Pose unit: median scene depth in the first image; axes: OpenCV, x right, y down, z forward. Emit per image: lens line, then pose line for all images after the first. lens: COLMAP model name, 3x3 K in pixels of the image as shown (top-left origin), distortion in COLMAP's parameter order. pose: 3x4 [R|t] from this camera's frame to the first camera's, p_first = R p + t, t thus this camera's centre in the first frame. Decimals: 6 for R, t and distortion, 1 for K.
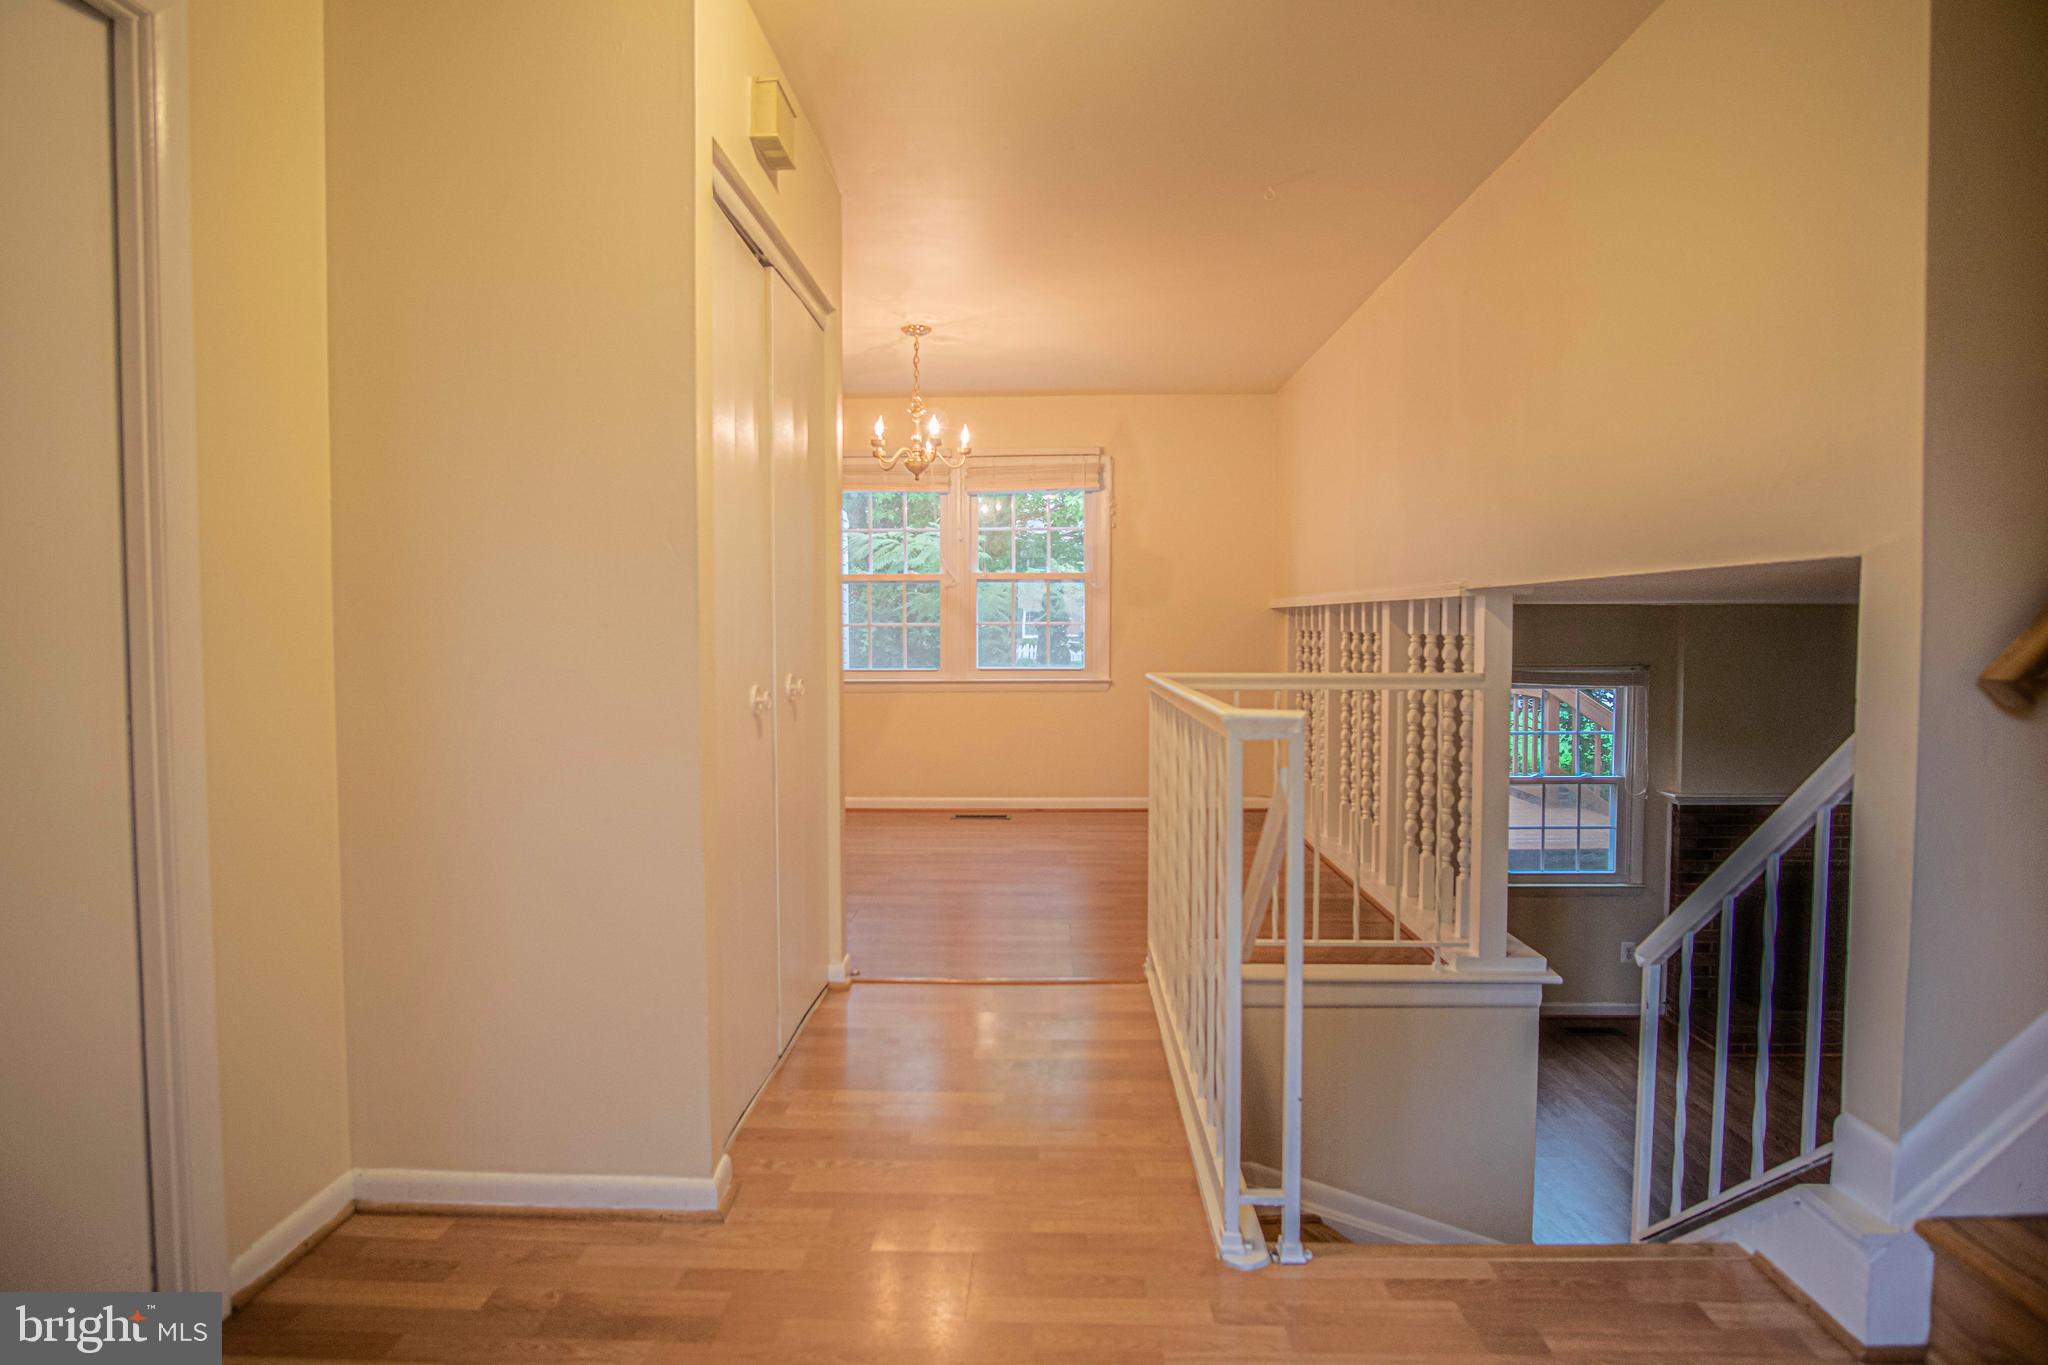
lens RADIAL K [[1122.3, 0, 1028.5], [0, 1122.3, 669.6], [0, 0, 1]] dist [-0.030390, 0.001189]
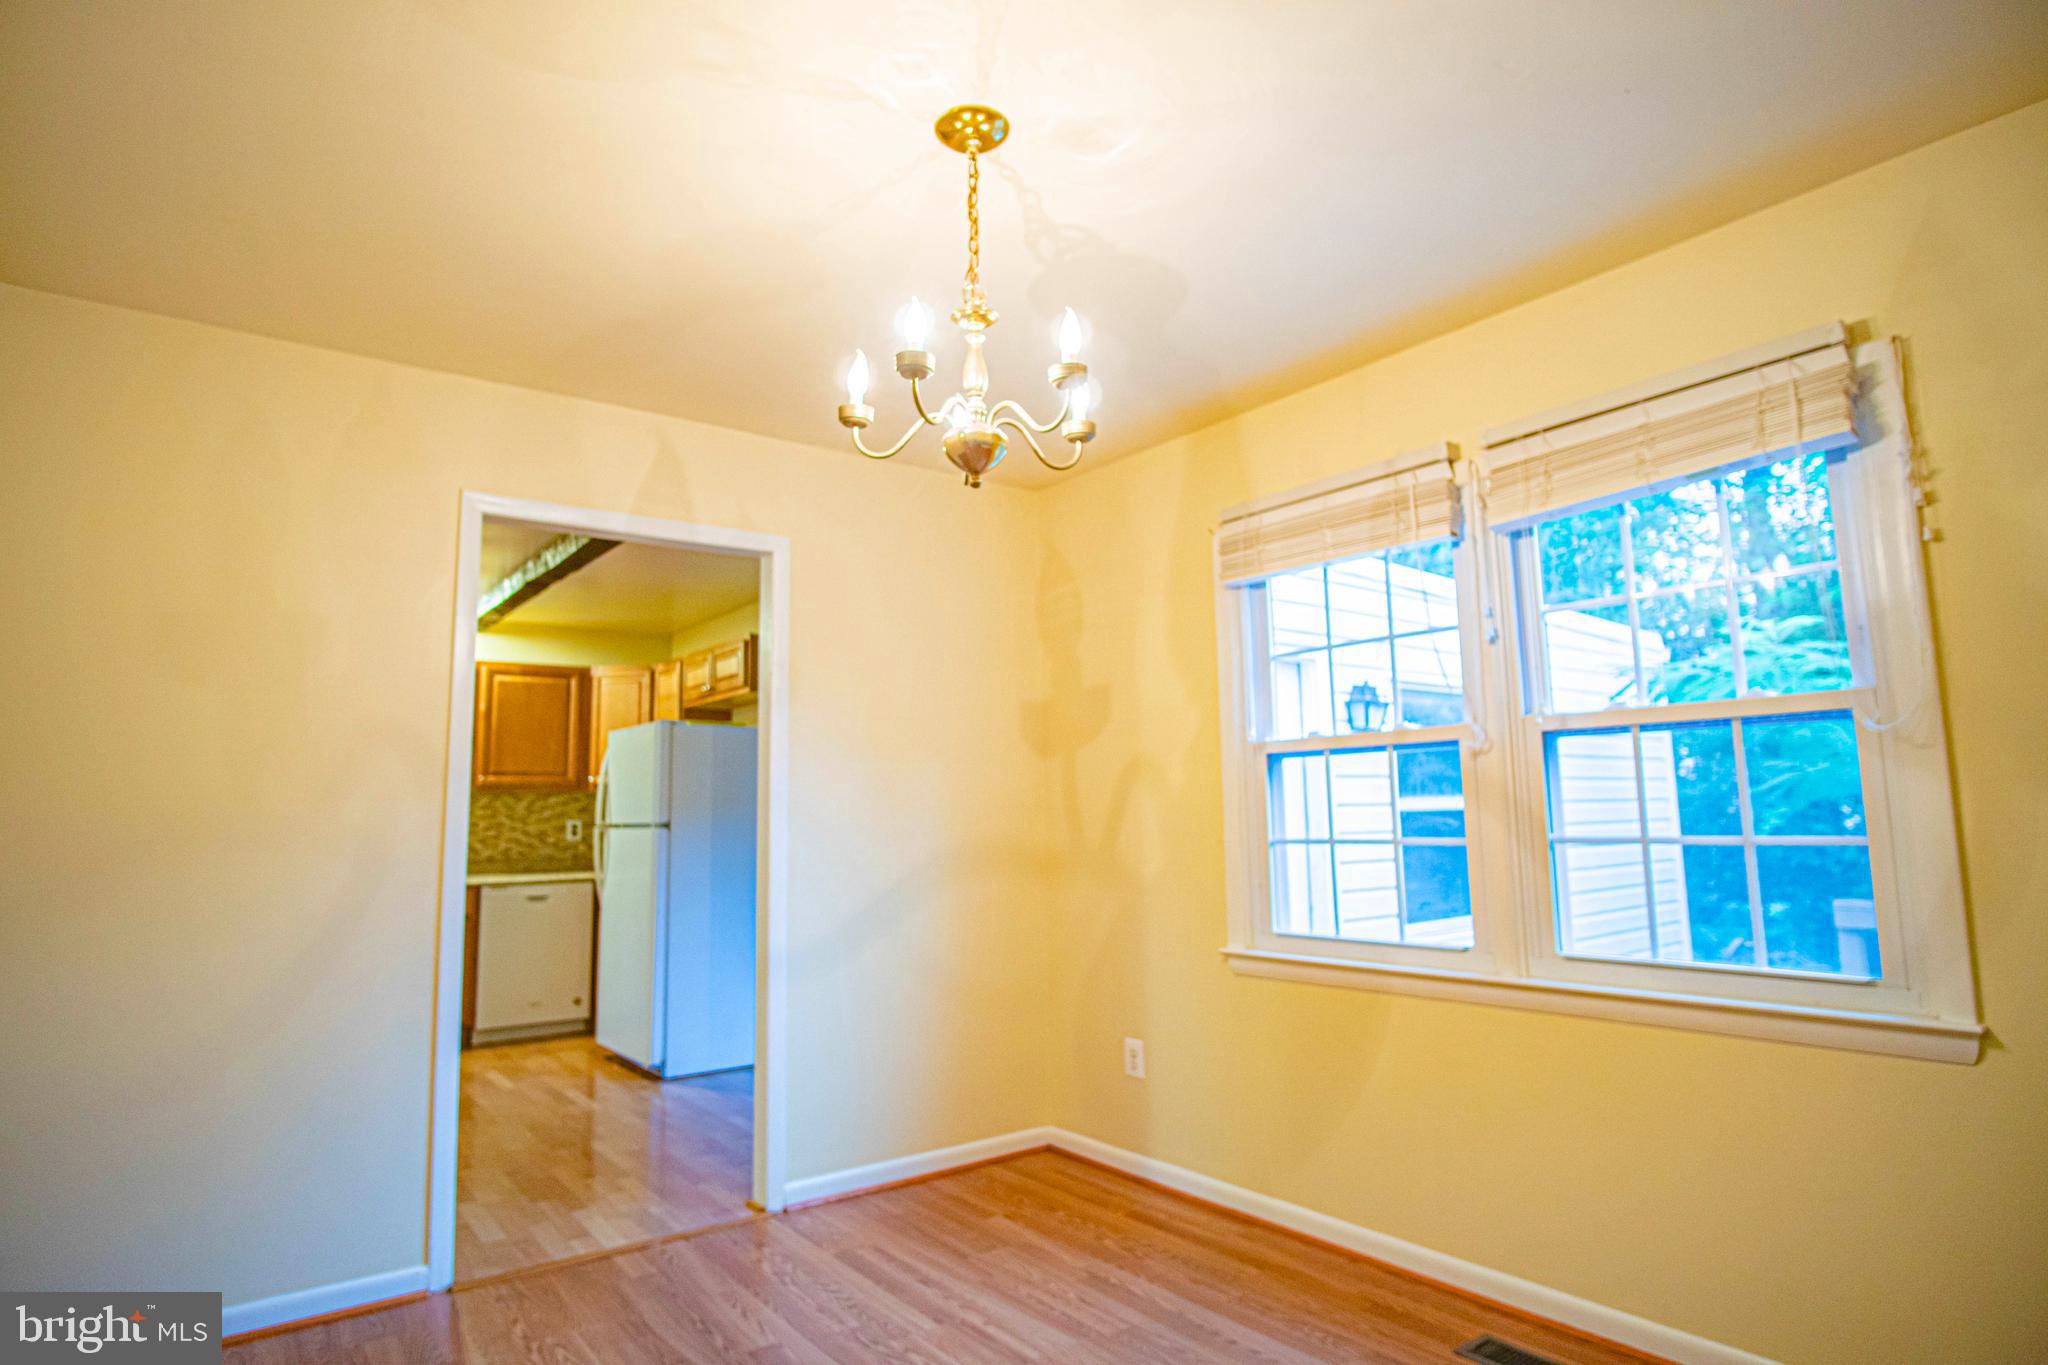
lens RADIAL K [[1122.3, 0, 1028.6], [0, 1122.3, 672.7], [0, 0, 1]] dist [-0.030390, 0.001189]
pose [[0.616432, -0.113462, -0.779191, 0.398517], [-0.016299, 0.987513, -0.156692, -0.091120], [0.787239, 0.109290, 0.606885, 1.533900]]
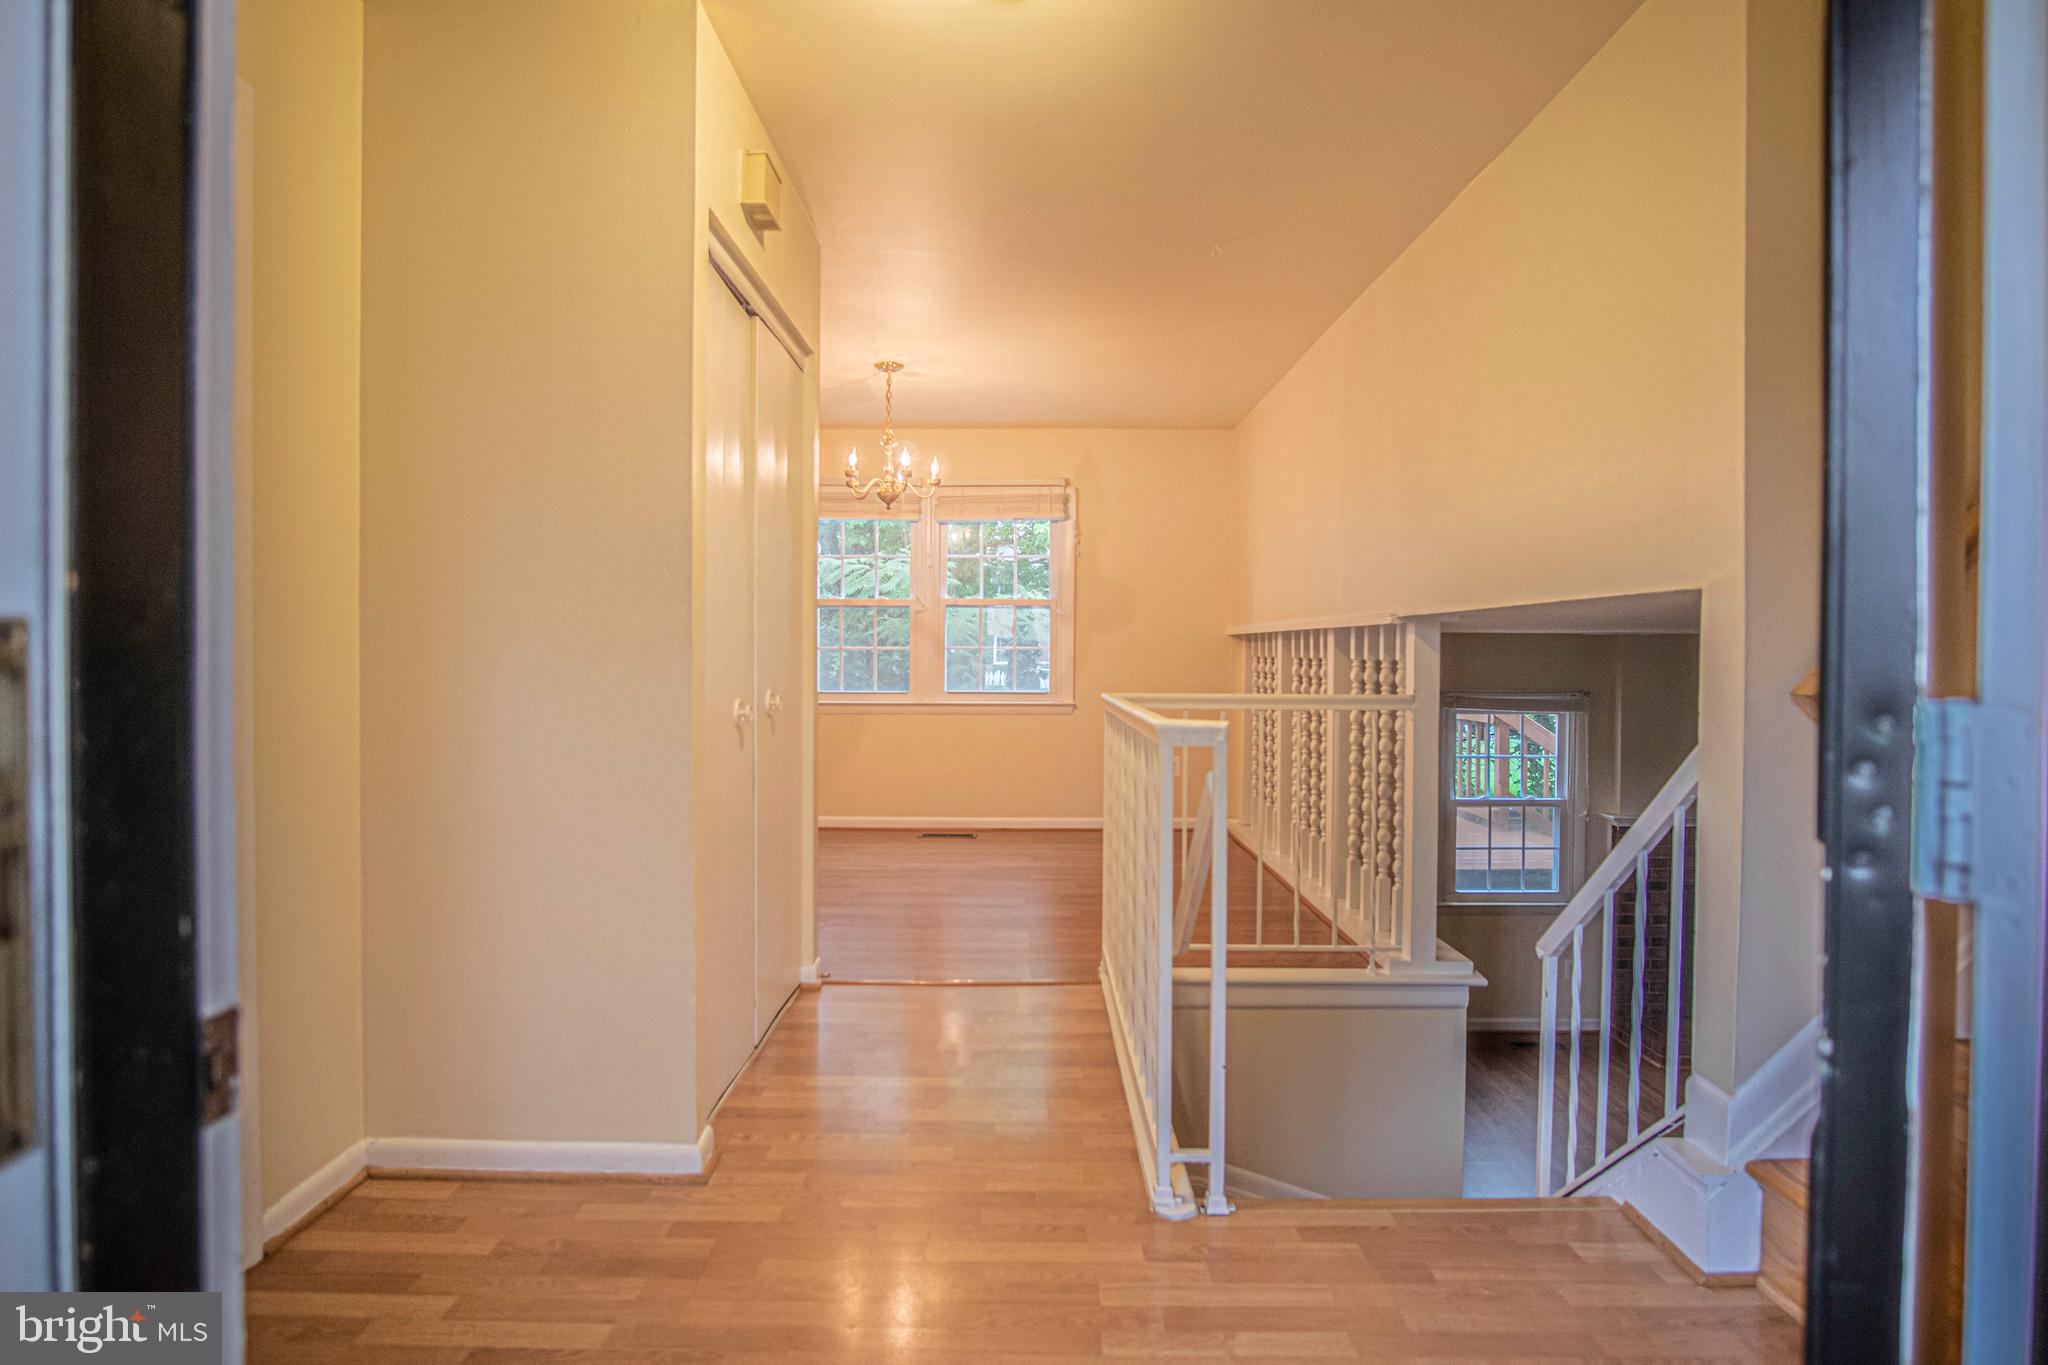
lens RADIAL K [[1122.3, 0, 1012.6], [0, 1122.3, 678.2], [0, 0, 1]] dist [-0.030390, 0.001189]
pose [[0.999893, 0.007522, 0.012542, 0.008263], [-0.007324, 0.999848, -0.015816, 0.008158], [-0.012659, 0.015722, 0.999796, -0.086214]]
